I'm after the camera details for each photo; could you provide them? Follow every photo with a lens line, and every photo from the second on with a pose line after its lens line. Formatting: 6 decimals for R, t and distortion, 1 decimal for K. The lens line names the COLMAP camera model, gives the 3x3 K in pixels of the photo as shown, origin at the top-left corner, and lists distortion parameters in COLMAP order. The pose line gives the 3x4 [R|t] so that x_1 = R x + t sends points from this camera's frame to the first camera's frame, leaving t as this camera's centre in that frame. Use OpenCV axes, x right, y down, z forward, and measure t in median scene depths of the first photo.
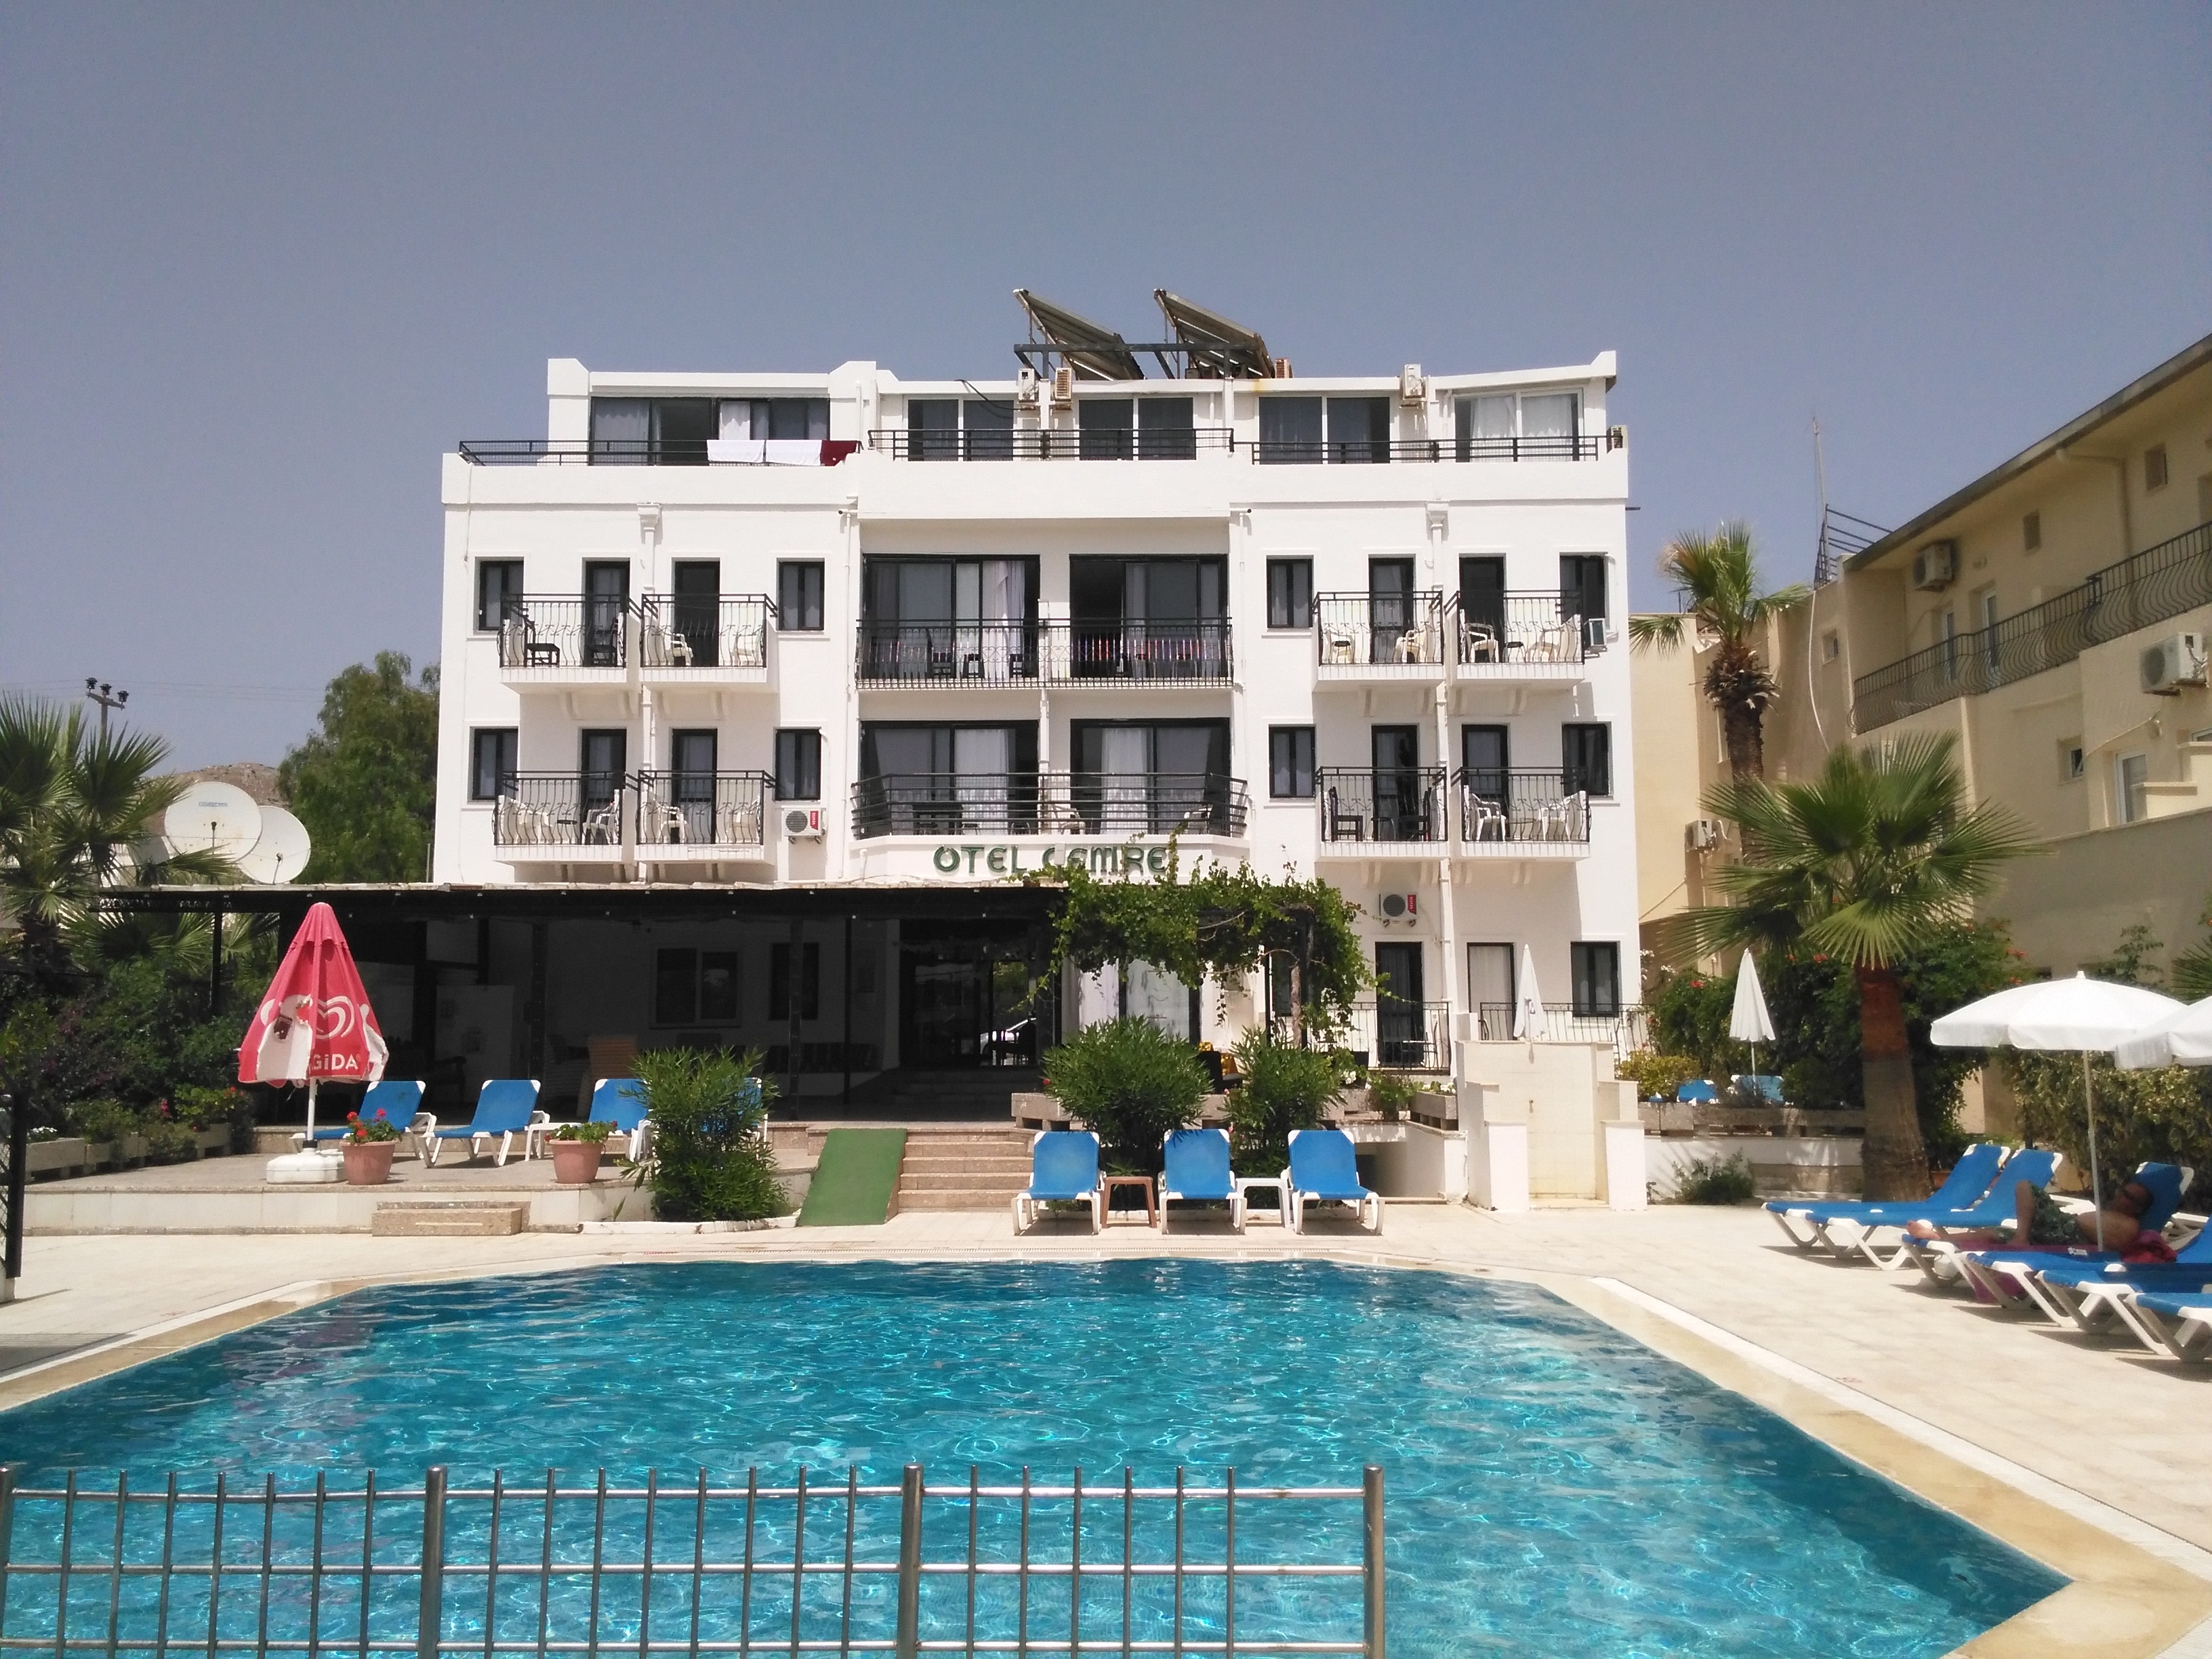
lens RADIAL K [[1778.2, 0, 1106.0], [0, 1778.2, 829.5], [0, 0, 1]] dist [0.113992, -0.205803]
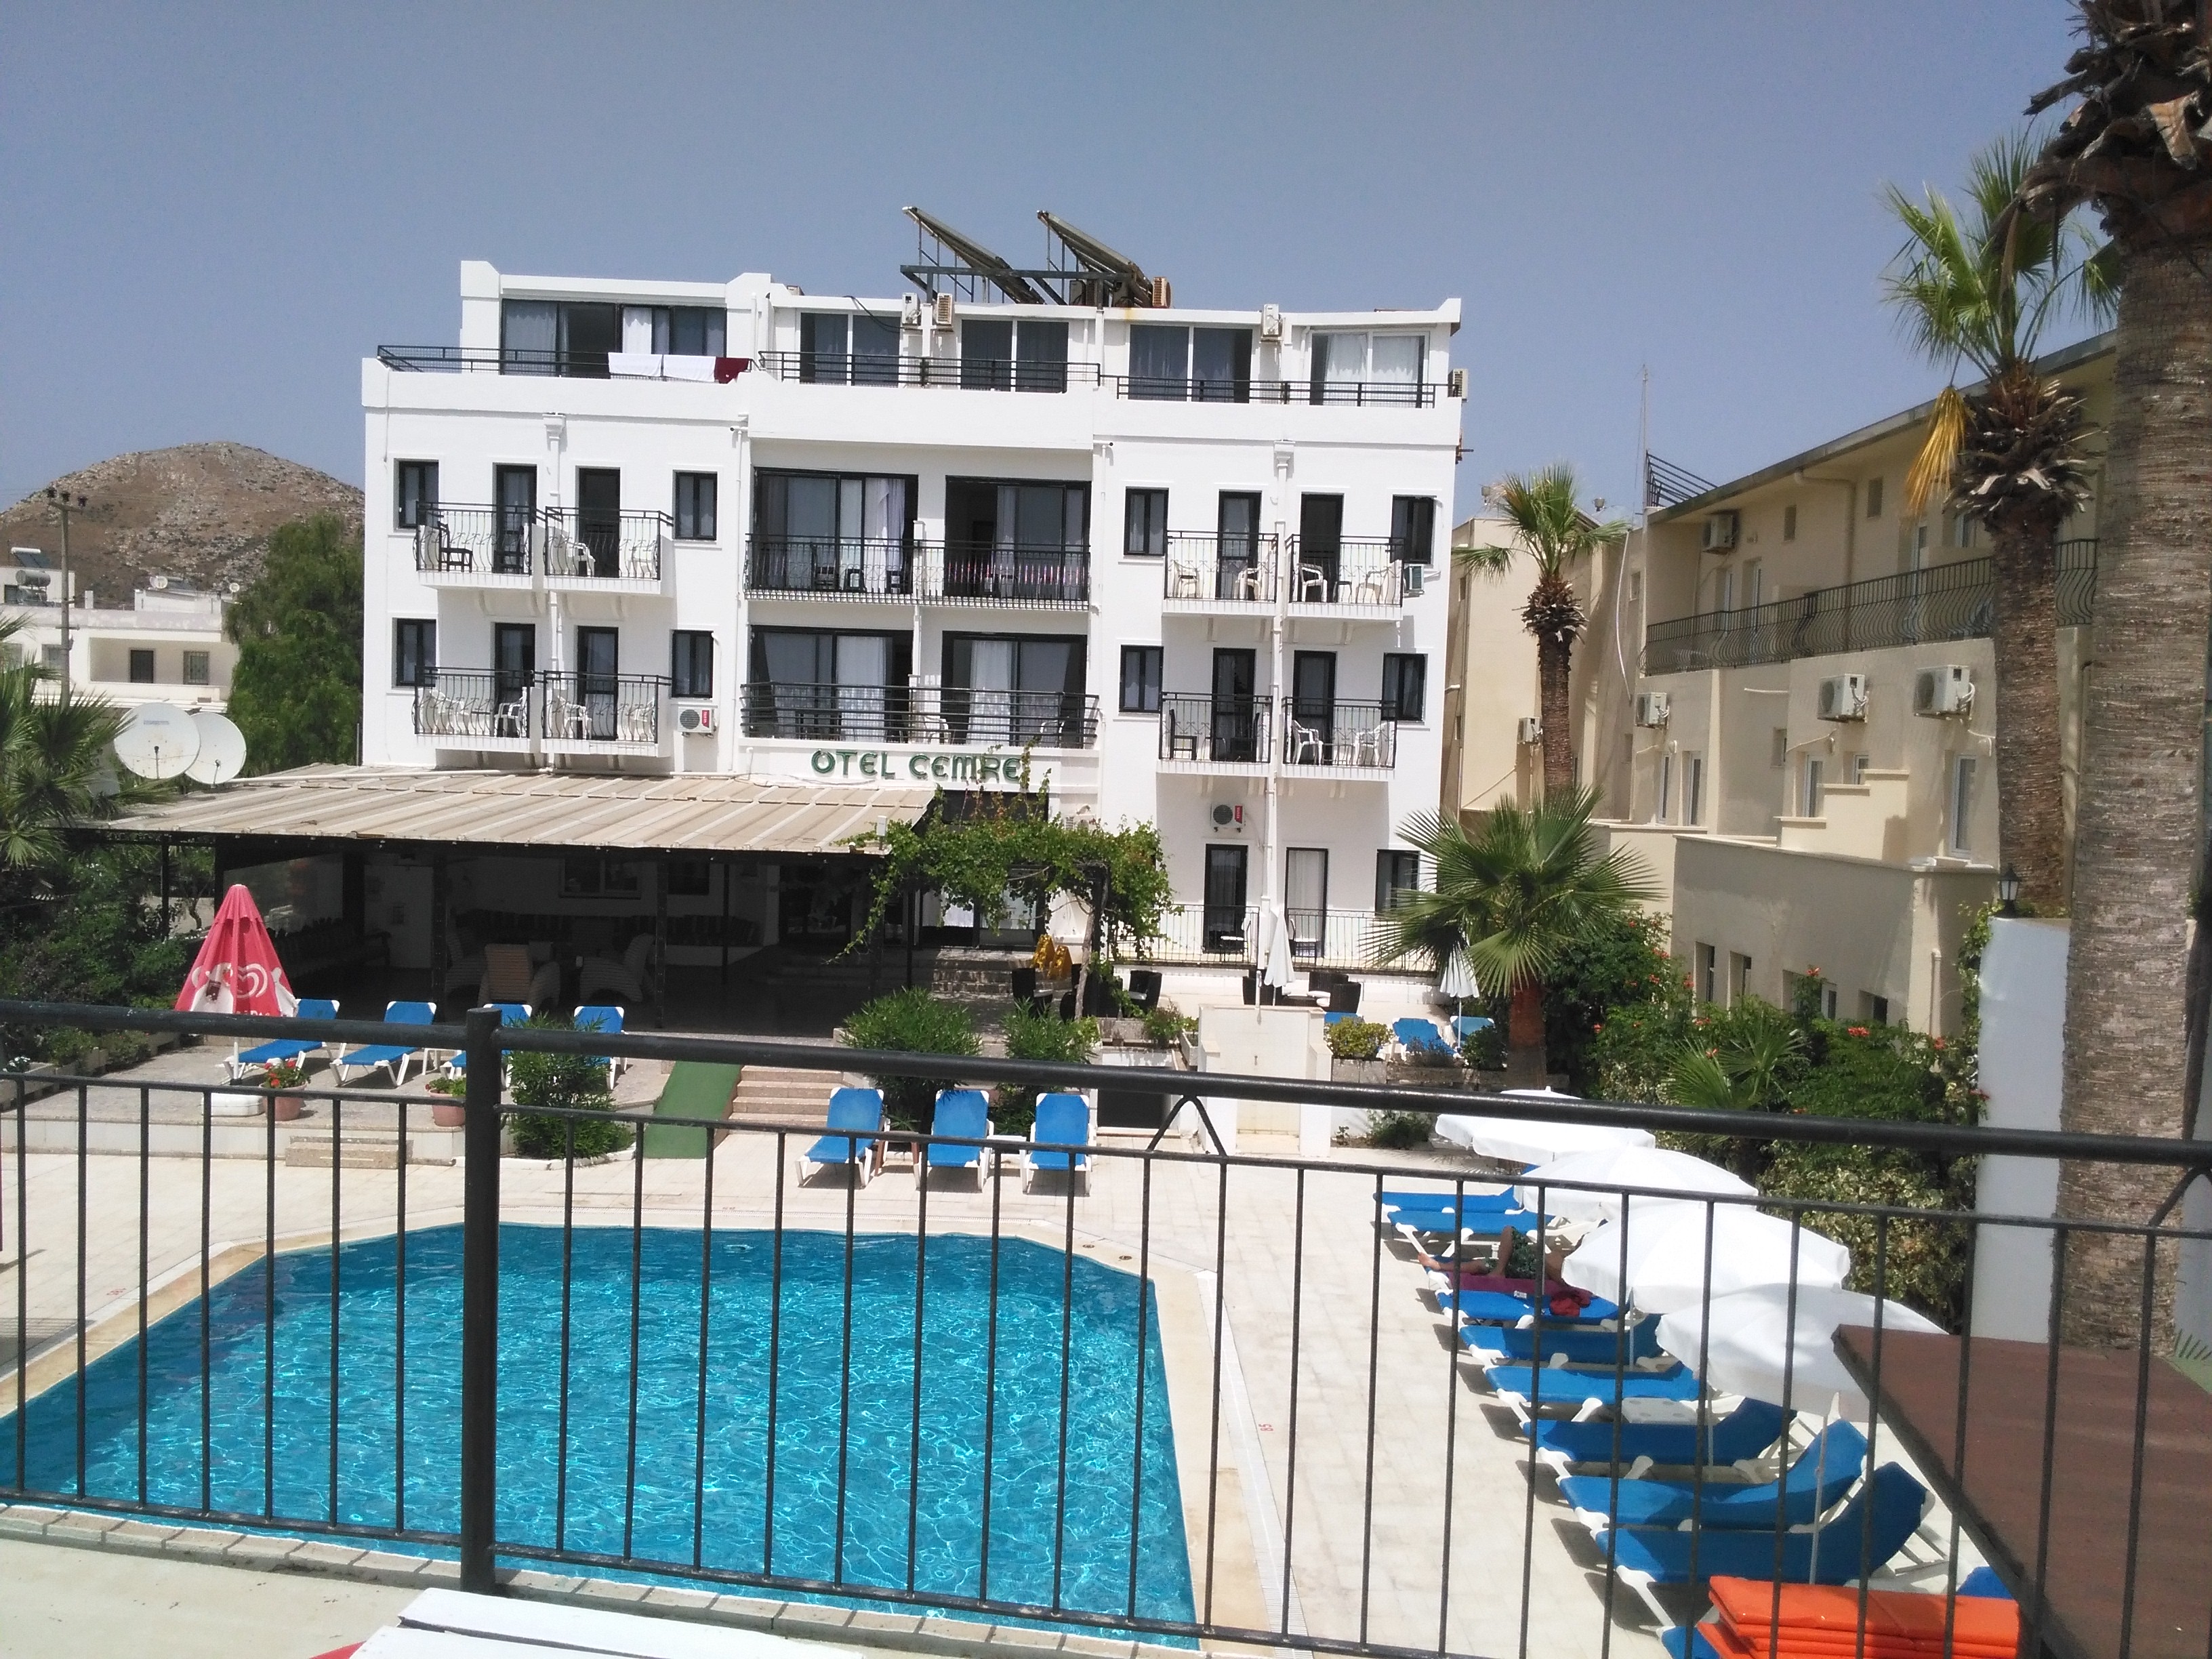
lens RADIAL K [[1778.2, 0, 1106.0], [0, 1778.2, 829.5], [0, 0, 1]] dist [0.113992, -0.205803]
pose [[0.999335, 0.035444, 0.008595, 0.076352], [-0.036357, 0.986783, 0.157915, -0.119376], [-0.002884, -0.158123, 0.987415, -0.107365]]
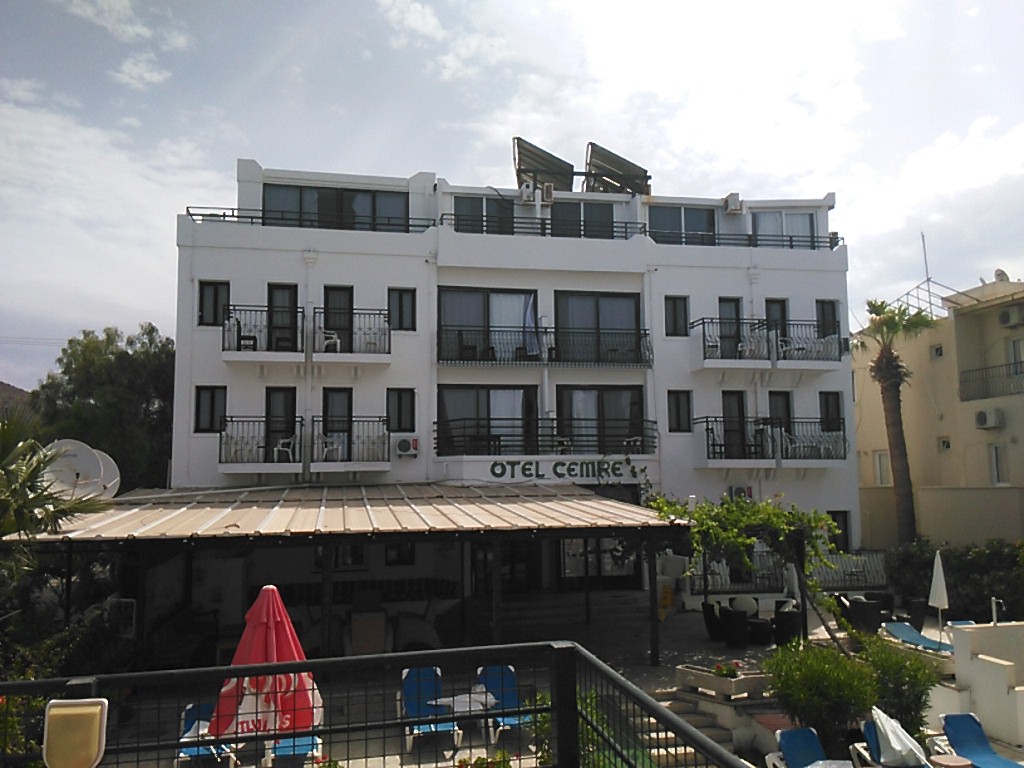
lens RADIAL K [[823.2, 0, 512.0], [0, 823.2, 384.0], [0, 0, 1]] dist [0.113992, -0.205803]
pose [[0.981792, 0.015240, 0.189348, -0.216077], [-0.011568, 0.999723, -0.020480, -0.046099], [-0.189608, 0.017917, 0.981696, 0.220419]]
